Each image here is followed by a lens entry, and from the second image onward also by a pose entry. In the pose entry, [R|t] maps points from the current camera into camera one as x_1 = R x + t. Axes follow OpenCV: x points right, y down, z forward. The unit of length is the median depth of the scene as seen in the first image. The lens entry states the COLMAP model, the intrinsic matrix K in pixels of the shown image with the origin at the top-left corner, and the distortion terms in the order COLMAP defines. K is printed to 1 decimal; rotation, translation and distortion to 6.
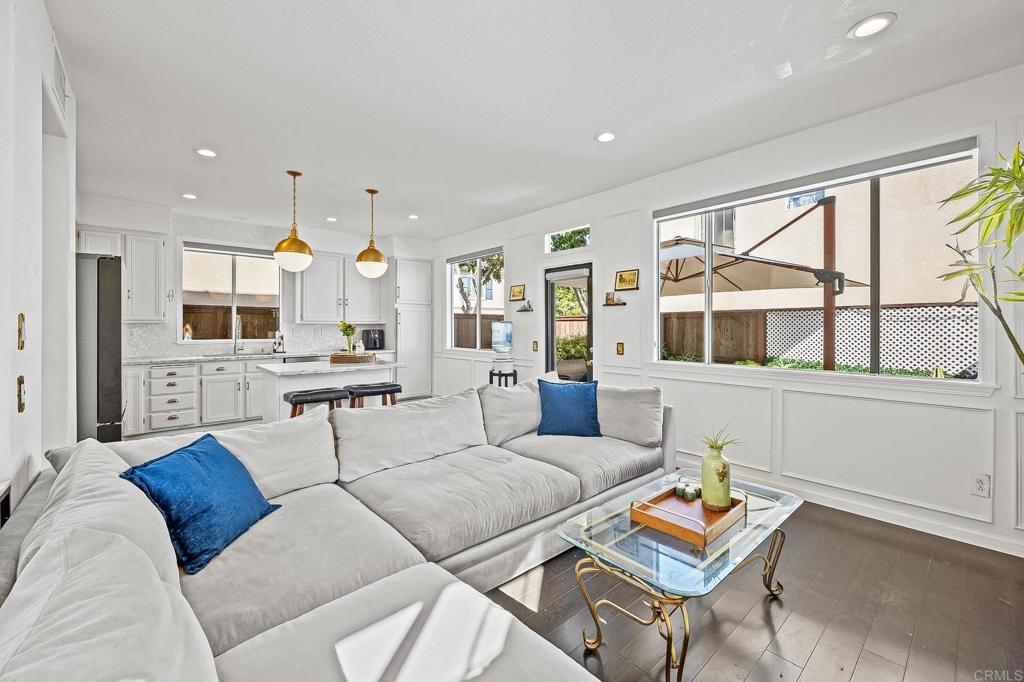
lens RADIAL K [[417.4, 0, 509.4], [0, 417.4, 327.0], [0, 0, 1]] dist [-0.002296, -0.000493]
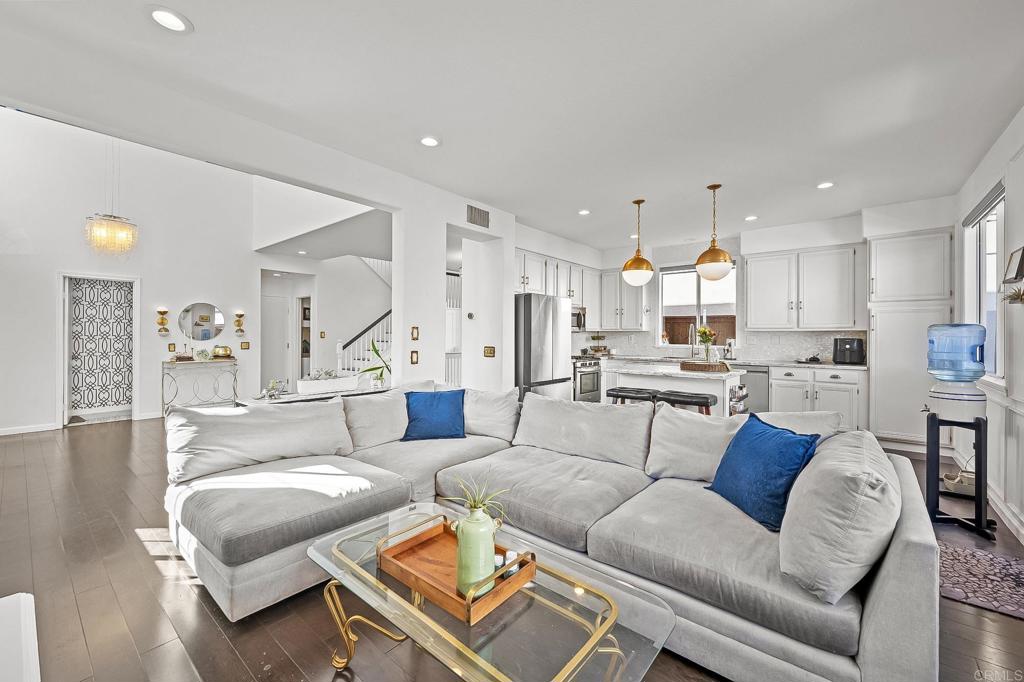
lens RADIAL K [[417.4, 0, 514.6], [0, 417.4, 337.3], [0, 0, 1]] dist [-0.002296, -0.000493]
pose [[0.134869, 0.008163, -0.990830, 0.448236], [-0.007875, 0.999943, 0.007166, 0.004524], [0.990832, 0.006837, 0.134926, 0.375515]]
